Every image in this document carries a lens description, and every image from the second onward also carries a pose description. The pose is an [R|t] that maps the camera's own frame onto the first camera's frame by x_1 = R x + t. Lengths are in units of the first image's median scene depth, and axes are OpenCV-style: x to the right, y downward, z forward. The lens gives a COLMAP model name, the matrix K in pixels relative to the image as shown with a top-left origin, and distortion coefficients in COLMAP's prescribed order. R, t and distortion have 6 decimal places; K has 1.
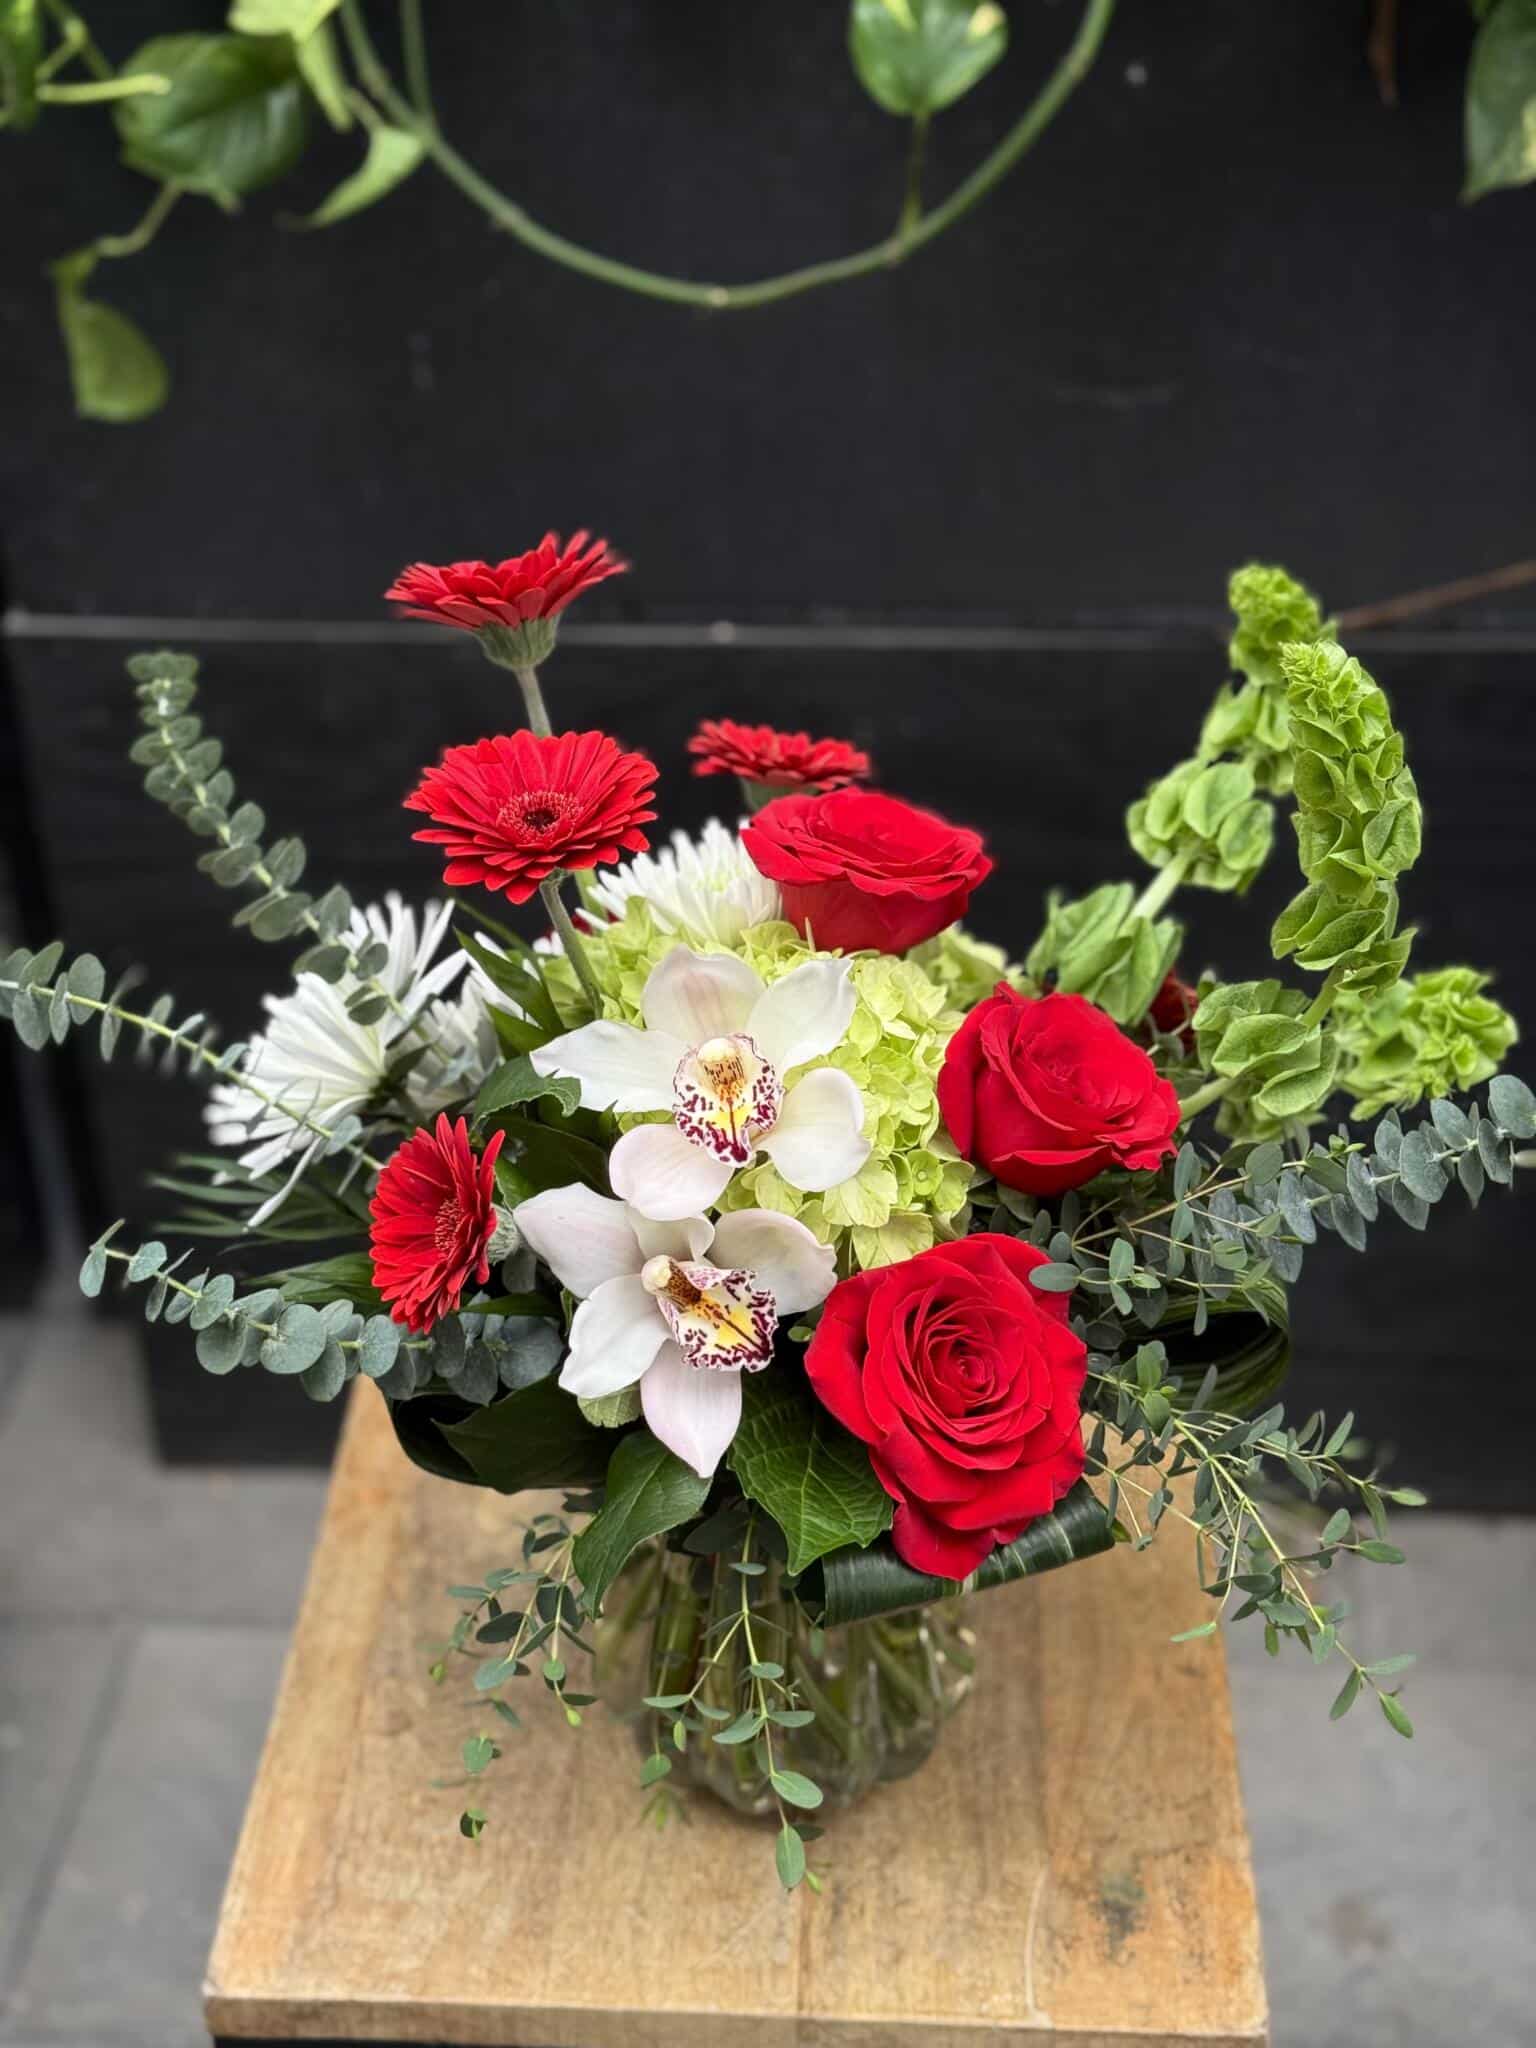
lens RADIAL K [[2860.2, 0, 763.0], [0, 2860.2, 1070.6], [0, 0, 1]] dist [0.108065, -0.001619]
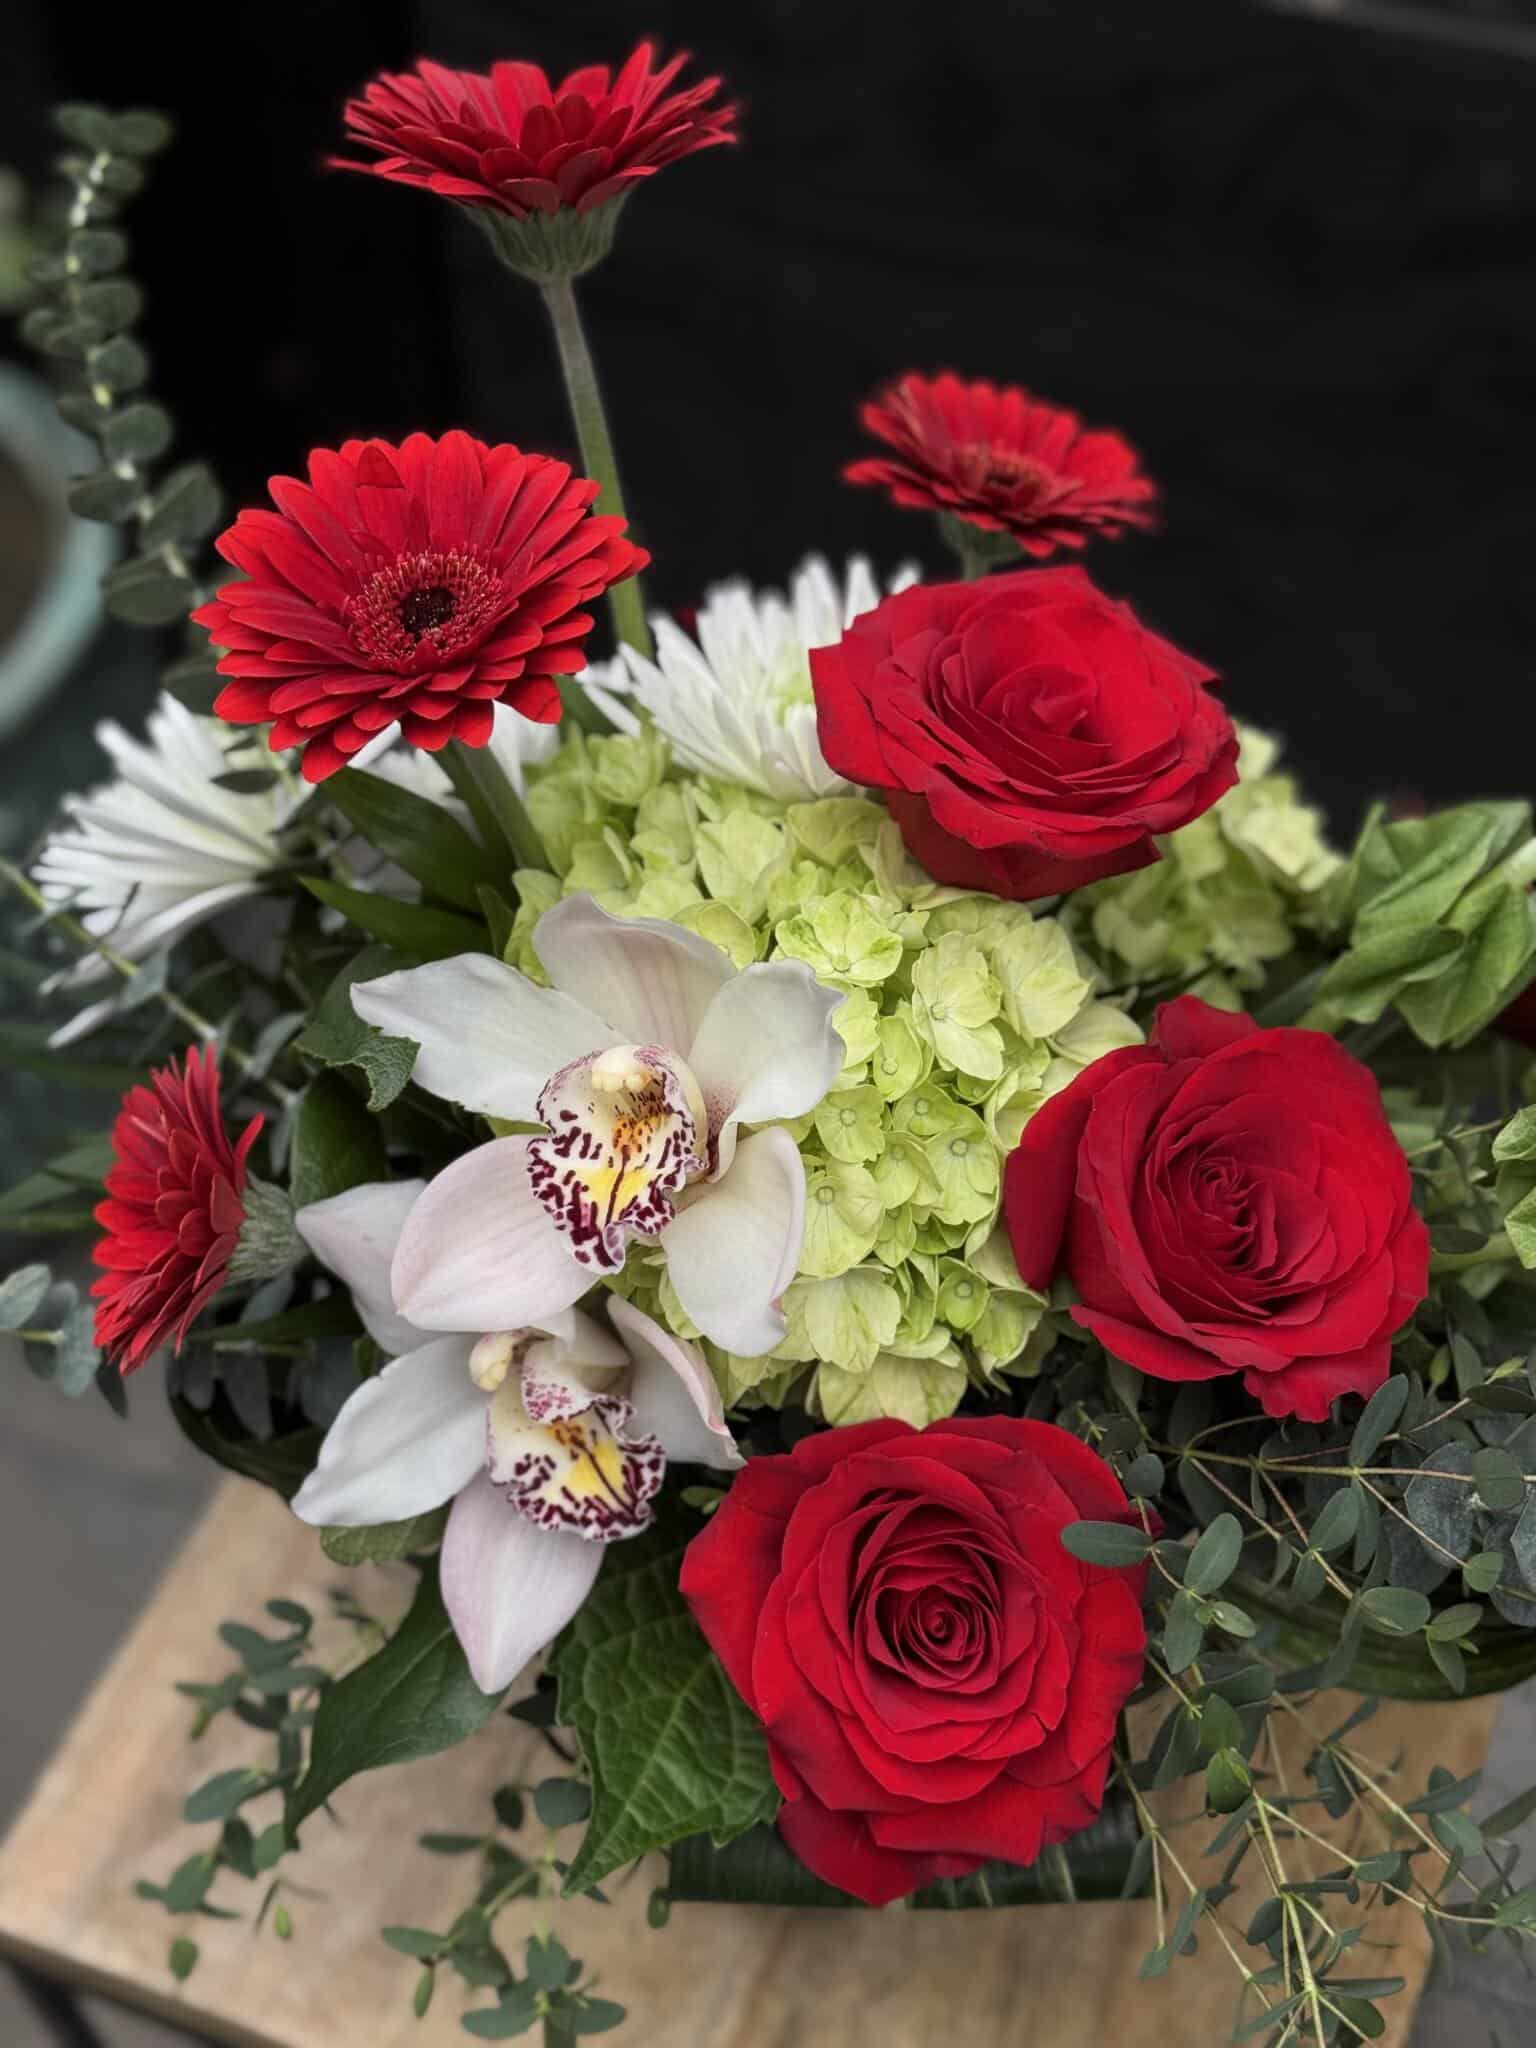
lens RADIAL K [[2860.2, 0, 763.0], [0, 2860.2, 1070.6], [0, 0, 1]] dist [0.108065, -0.001619]
pose [[0.943113, 0.247670, -0.221805, 0.143121], [-0.172001, 0.934383, 0.311999, -0.195943], [0.284524, -0.256100, 0.923829, 0.447921]]
